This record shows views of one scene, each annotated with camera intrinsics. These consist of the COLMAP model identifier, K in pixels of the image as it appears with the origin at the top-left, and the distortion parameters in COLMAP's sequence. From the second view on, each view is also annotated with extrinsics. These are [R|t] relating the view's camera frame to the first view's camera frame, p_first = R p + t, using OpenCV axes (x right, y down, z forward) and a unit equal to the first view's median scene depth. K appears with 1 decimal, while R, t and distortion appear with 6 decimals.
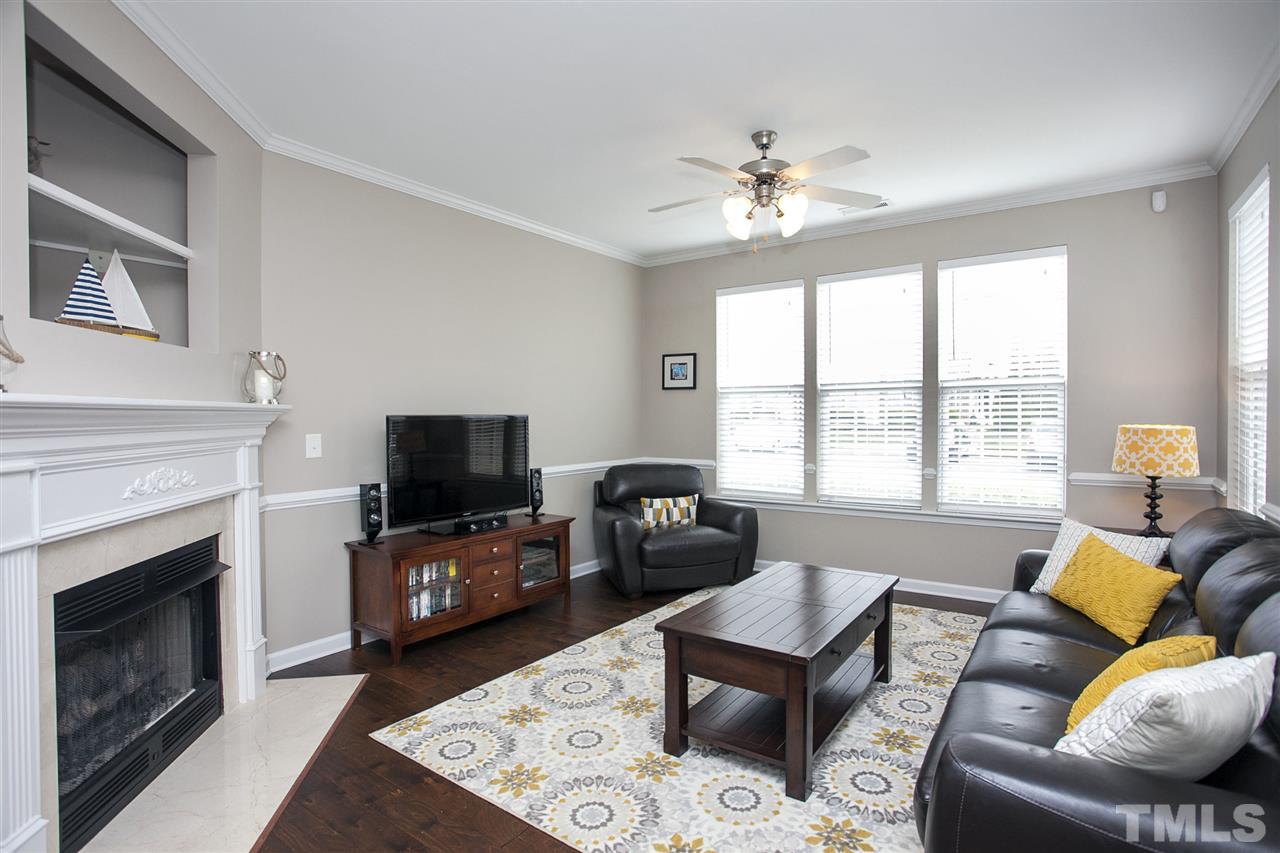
lens RADIAL K [[631.7, 0, 640.0], [0, 631.7, 426.5], [0, 0, 1]] dist [-0.067301, 0.040126]
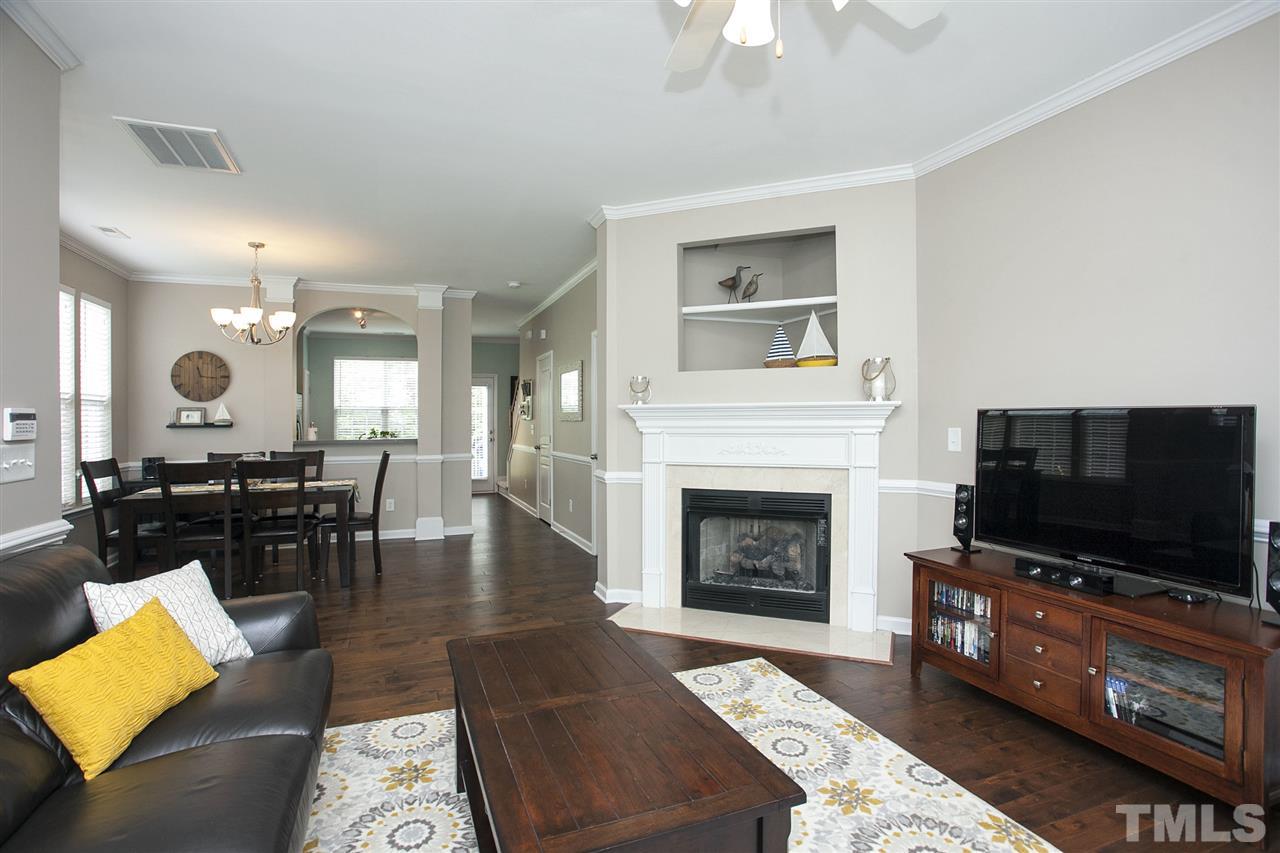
lens RADIAL K [[633.8, 0, 641.9], [0, 633.8, 418.8], [0, 0, 1]] dist [-0.042823, 0.000980]
pose [[-0.547501, 0.008780, -0.836759, 0.571717], [-0.006917, 0.999863, 0.015018, -0.013278], [0.836777, 0.014010, -0.547365, 1.081659]]
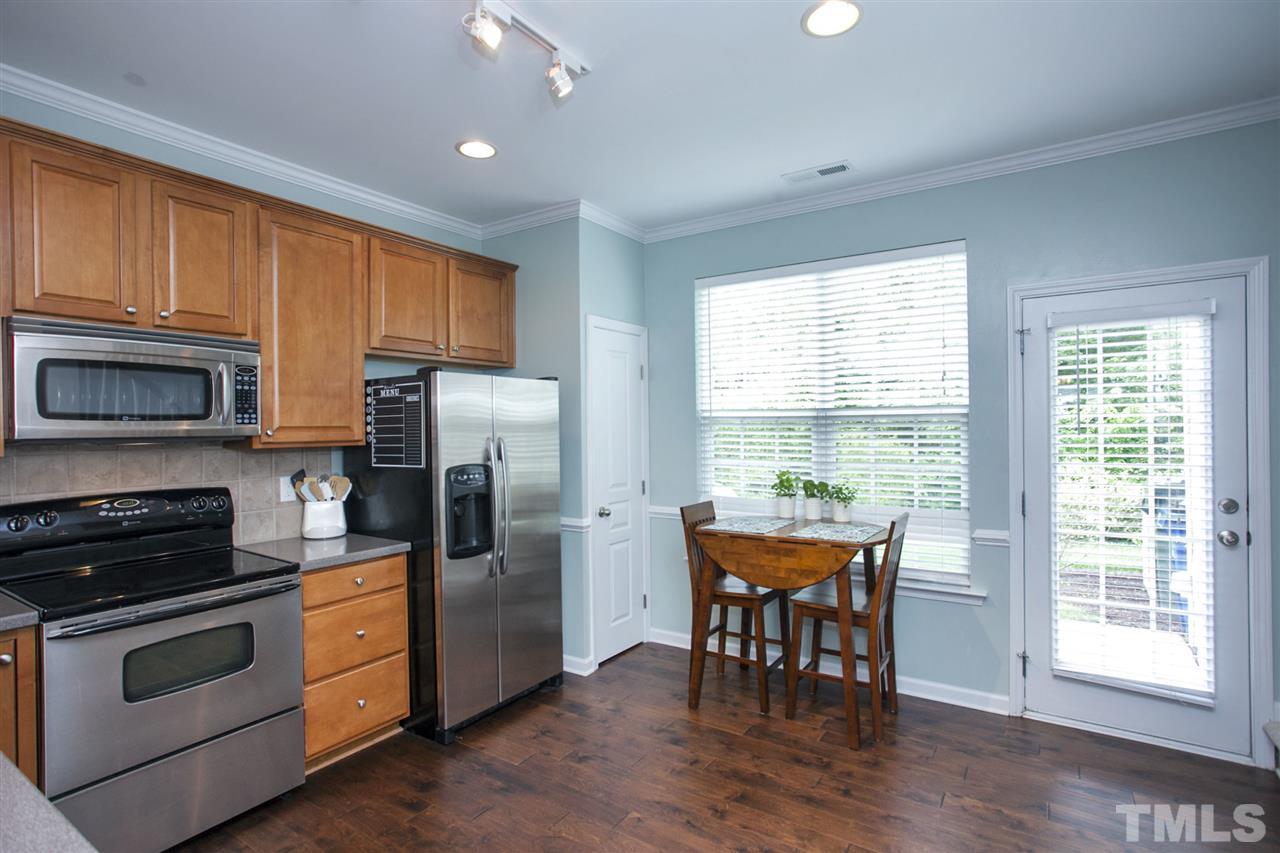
lens RADIAL K [[631.7, 0, 640.0], [0, 631.7, 426.5], [0, 0, 1]] dist [-0.067301, 0.040126]
pose [[-0.999227, 0.016243, -0.035793, -1.054235], [0.015637, 0.999731, 0.017147, -0.009307], [0.036062, 0.016574, -0.999212, -0.708302]]
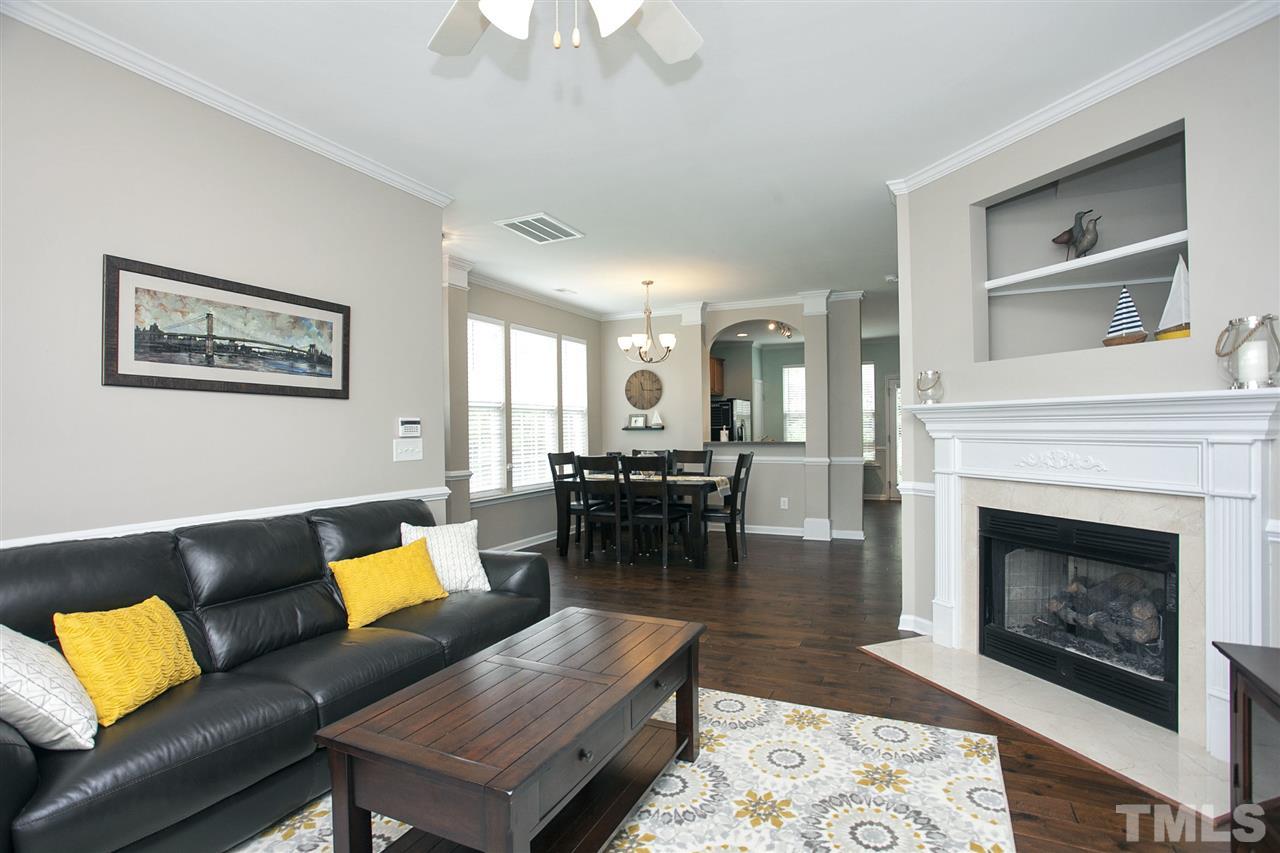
lens RADIAL K [[631.7, 0, 640.0], [0, 631.7, 426.5], [0, 0, 1]] dist [-0.067301, 0.040126]
pose [[-0.982647, 0.015160, -0.184866, 0.206656], [0.011658, 0.999732, 0.020015, -0.011806], [0.185120, 0.017512, -0.982560, 1.325545]]
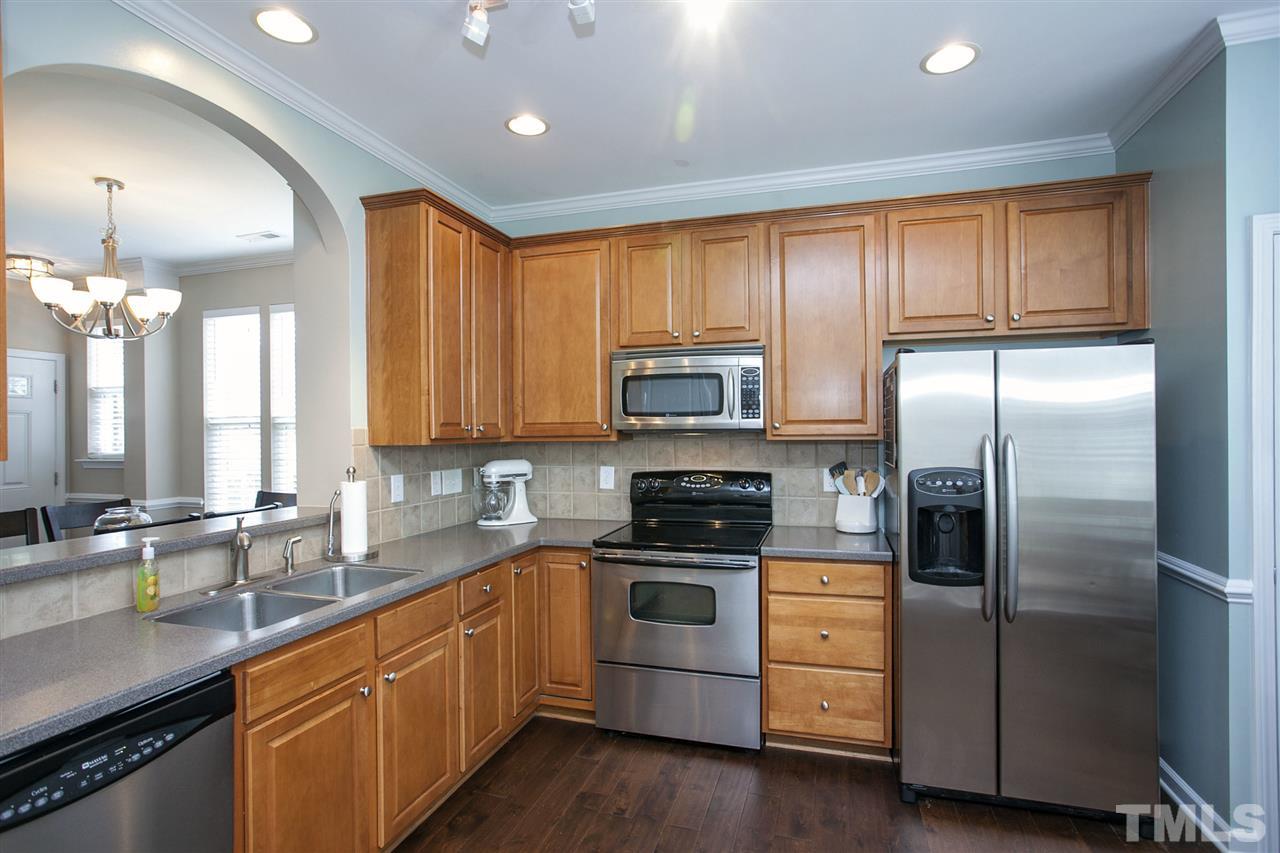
lens RADIAL K [[631.7, 0, 640.0], [0, 631.7, 426.5], [0, 0, 1]] dist [-0.067301, 0.040126]
pose [[-0.310654, 0.010086, 0.950470, -1.387652], [0.026450, 0.999648, -0.001963, 0.001961], [-0.950155, 0.024531, -0.310811, -1.057323]]
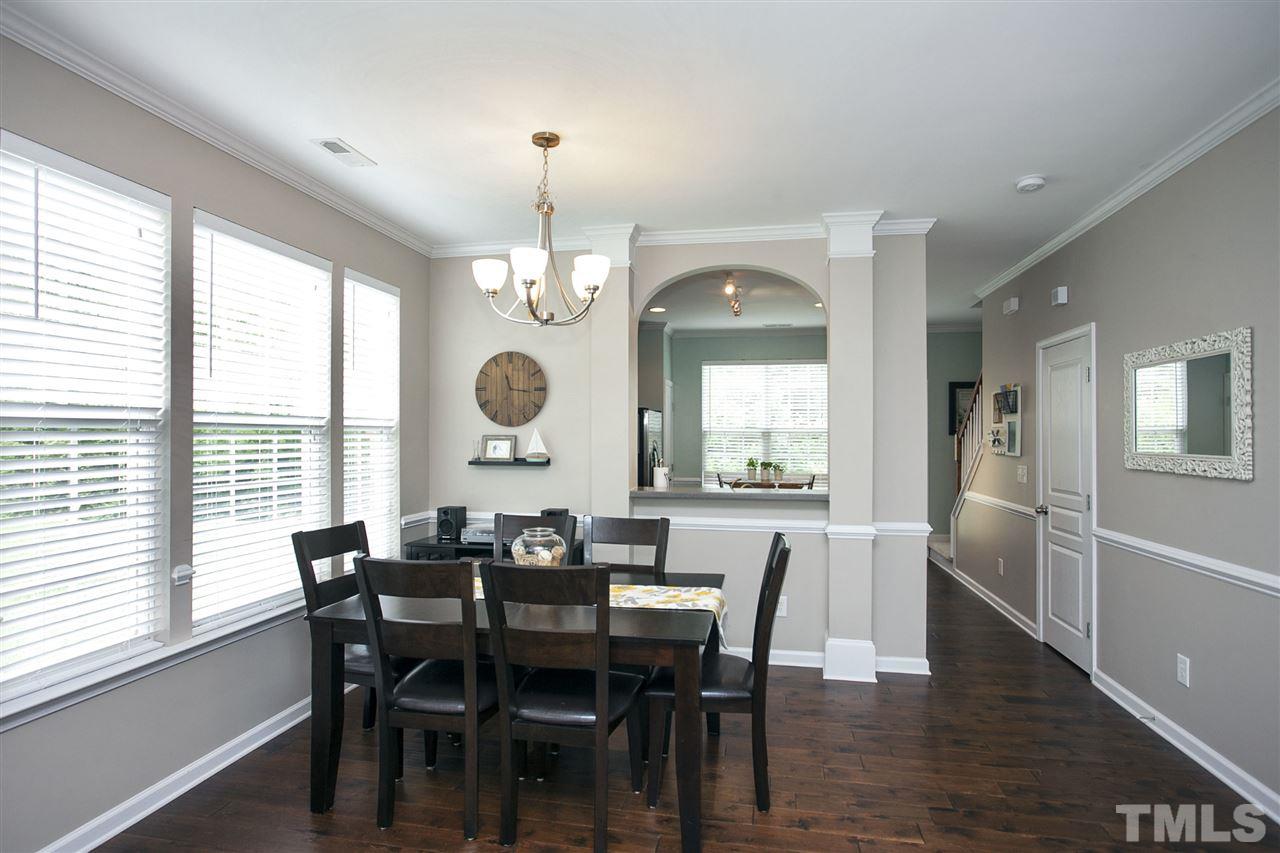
lens RADIAL K [[685.2, 0, 635.0], [0, 685.2, 430.9], [0, 0, 1]] dist [-0.003439, 0.000608]
pose [[-0.912435, -0.001181, -0.409220, 0.086724], [-0.007655, 0.999870, 0.014184, -0.039986], [0.409151, 0.016075, -0.912325, 0.342904]]
